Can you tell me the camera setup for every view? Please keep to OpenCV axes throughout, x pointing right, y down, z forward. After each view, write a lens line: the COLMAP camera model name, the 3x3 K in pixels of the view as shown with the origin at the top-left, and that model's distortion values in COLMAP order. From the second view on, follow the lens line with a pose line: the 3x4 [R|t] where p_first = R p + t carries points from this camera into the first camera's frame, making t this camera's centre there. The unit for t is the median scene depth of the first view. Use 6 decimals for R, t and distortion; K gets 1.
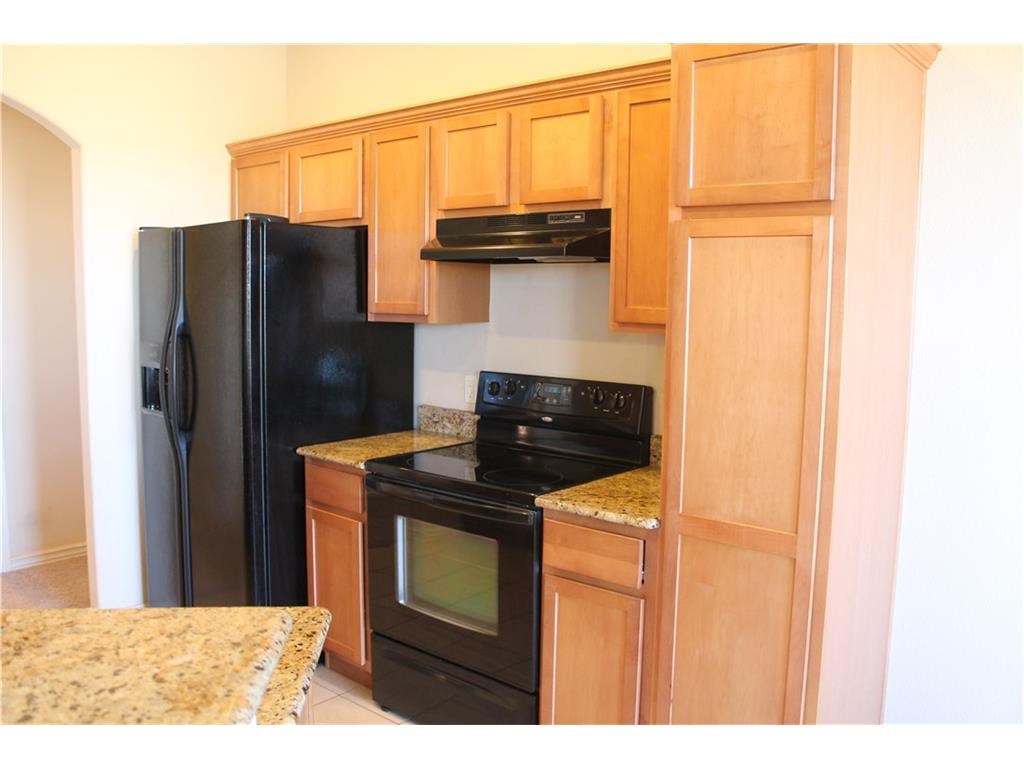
lens RADIAL K [[860.1, 0, 513.0], [0, 860.1, 380.5], [0, 0, 1]] dist [-0.140513, 0.098801]
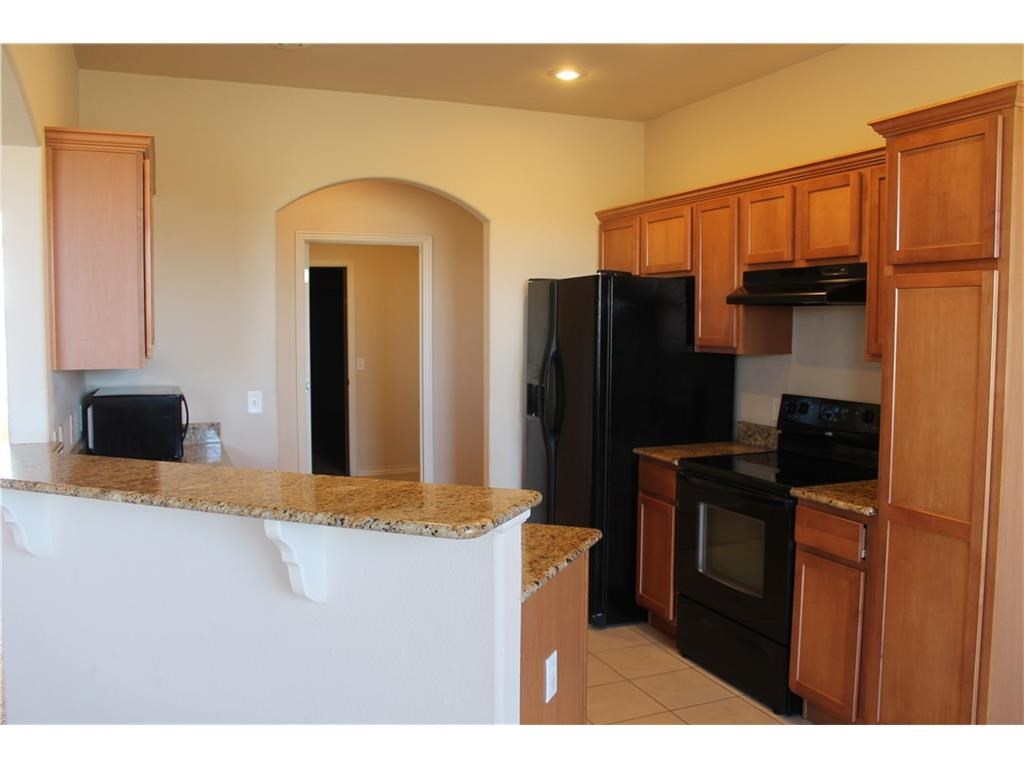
lens RADIAL K [[860.1, 0, 513.8], [0, 860.1, 385.8], [0, 0, 1]] dist [-0.140513, 0.098801]
pose [[0.891470, 0.024718, -0.452405, 0.192976], [-0.038800, 0.999008, -0.021872, 0.021820], [0.451415, 0.037051, 0.891545, -0.280362]]
